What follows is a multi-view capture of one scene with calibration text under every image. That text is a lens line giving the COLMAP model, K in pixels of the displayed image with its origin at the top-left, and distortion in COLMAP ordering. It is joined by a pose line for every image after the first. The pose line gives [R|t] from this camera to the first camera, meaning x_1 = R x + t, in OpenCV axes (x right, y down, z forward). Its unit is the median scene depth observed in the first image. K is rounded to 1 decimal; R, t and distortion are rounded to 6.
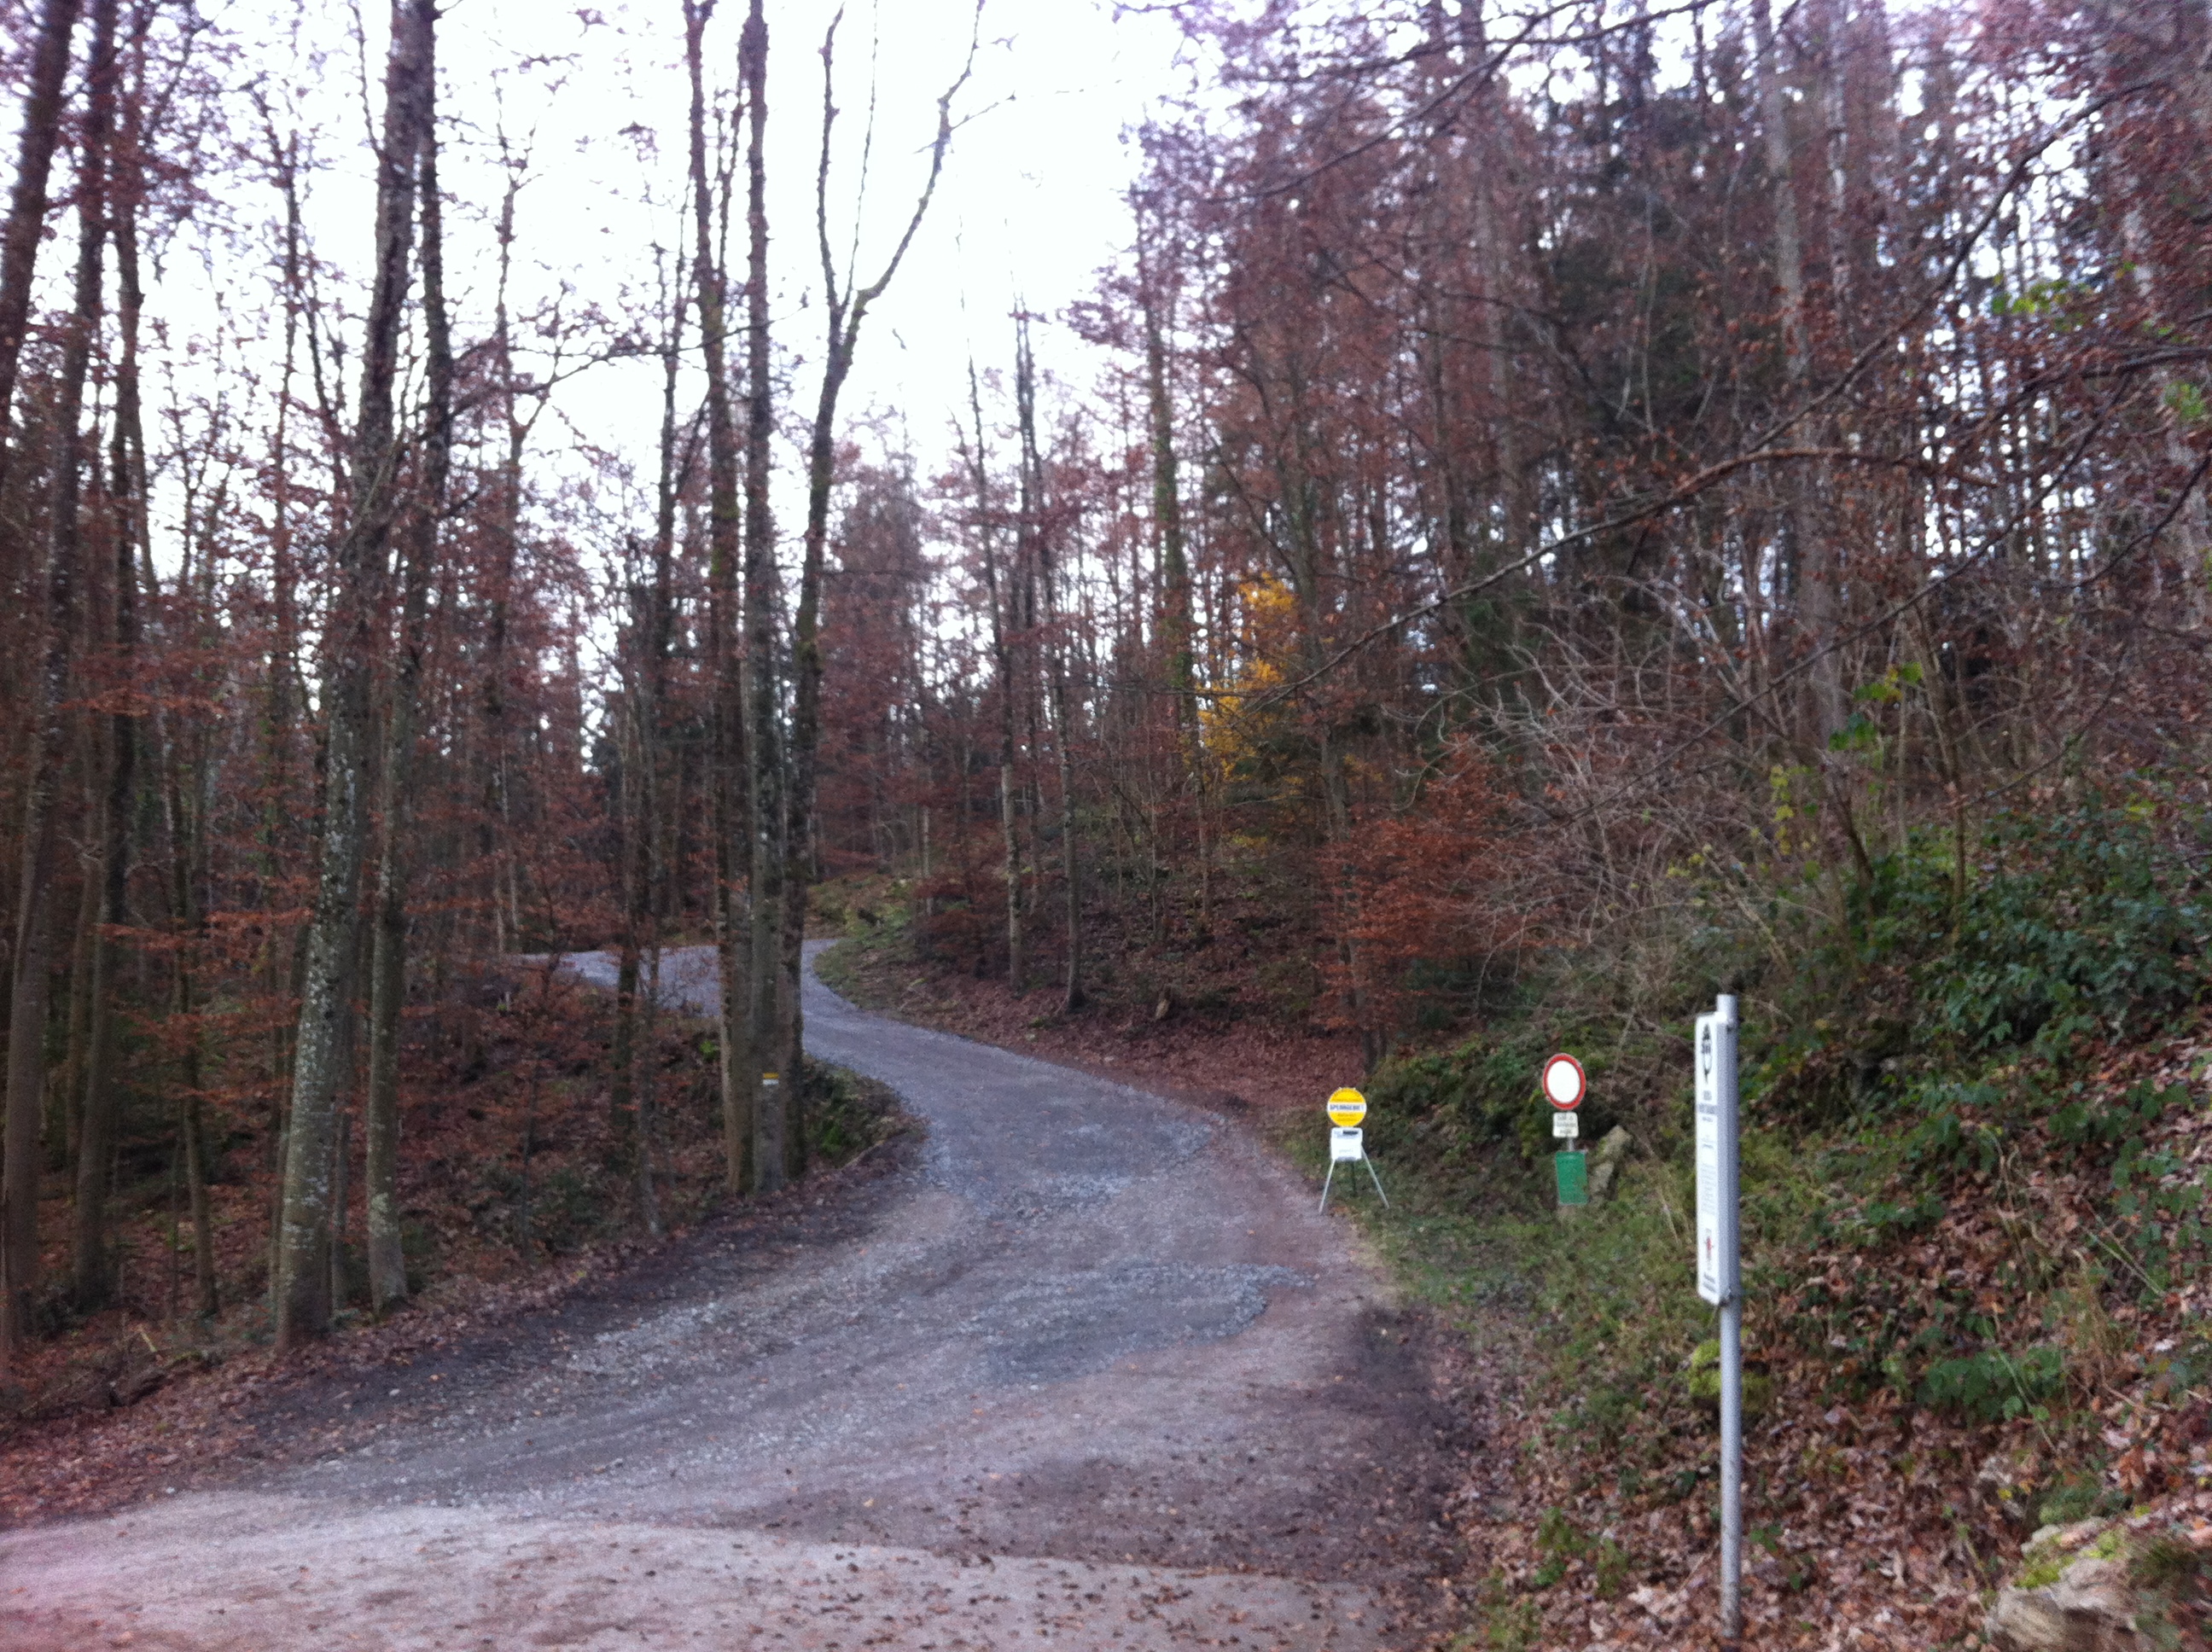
lens RADIAL K [[2155.4, 0, 1105.8], [0, 2155.4, 827.0], [0, 0, 1]] dist [-0.020078, 0.000000]
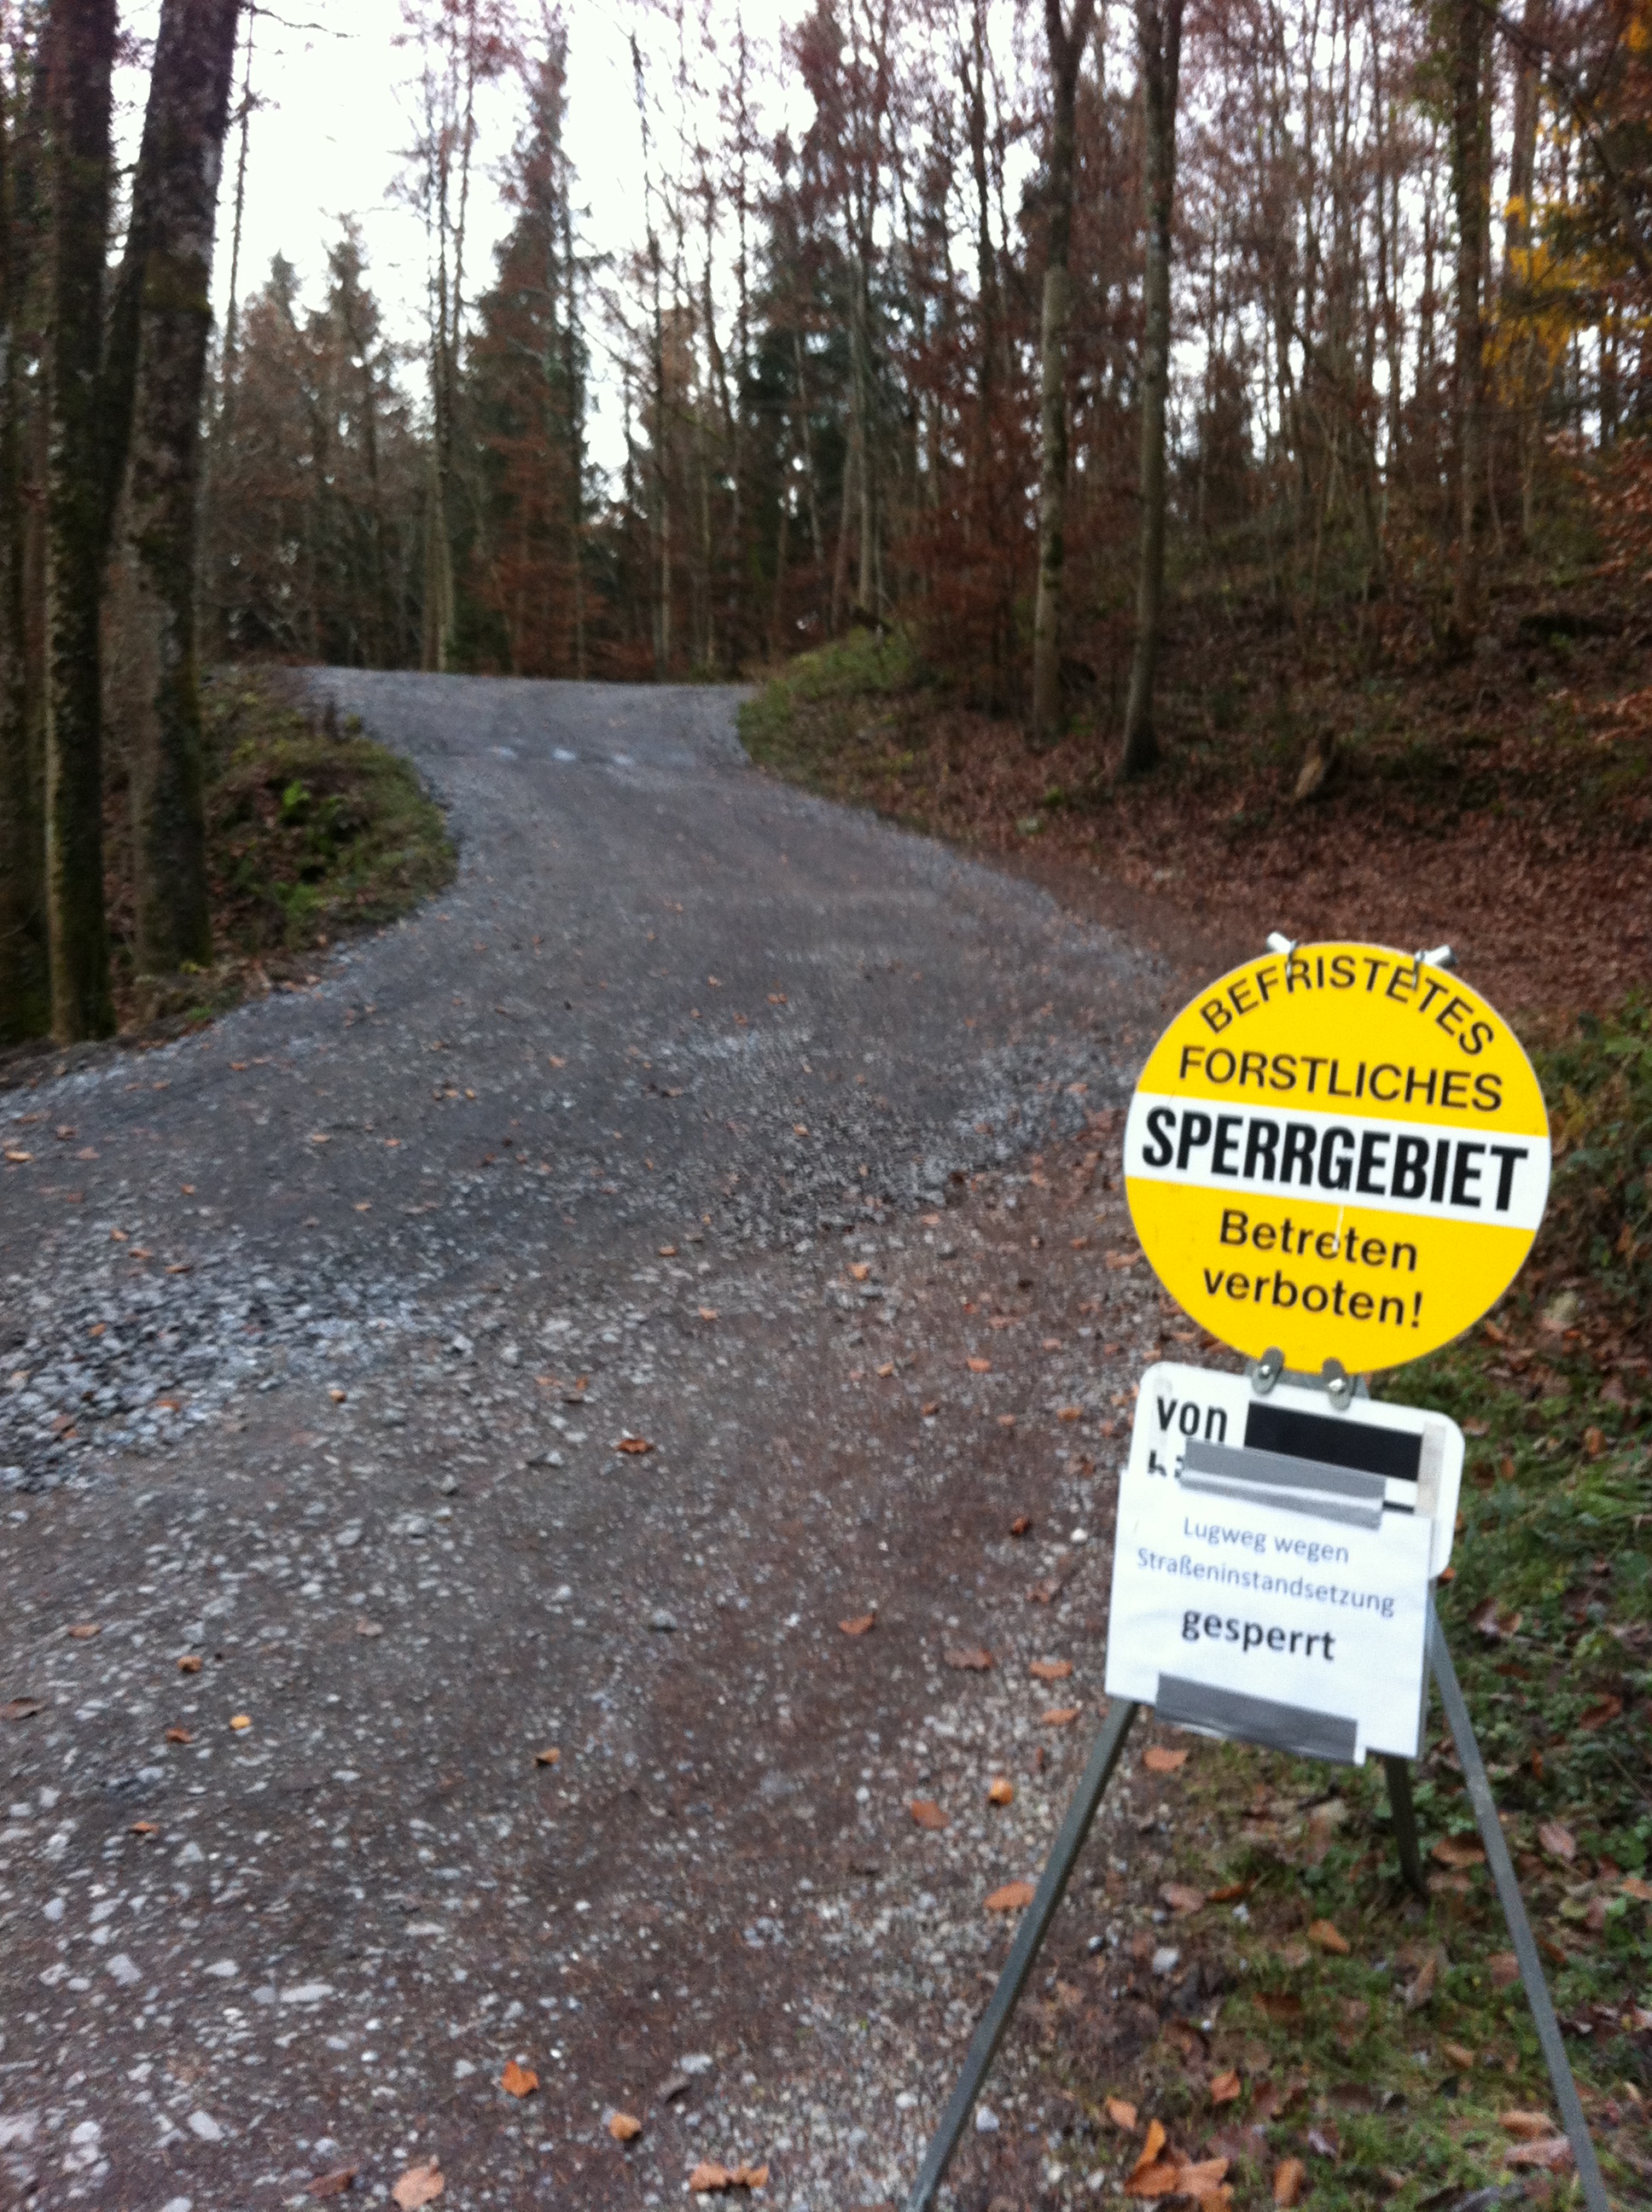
lens RADIAL K [[2155.4, 0, 826.2], [0, 2155.4, 1108.5], [0, 0, 1]] dist [-0.020078, 0.000000]
pose [[0.951735, 0.084837, -0.294962, 0.068160], [-0.025161, 0.979370, 0.200502, 0.063850], [0.305887, -0.183404, 0.934236, 0.524179]]
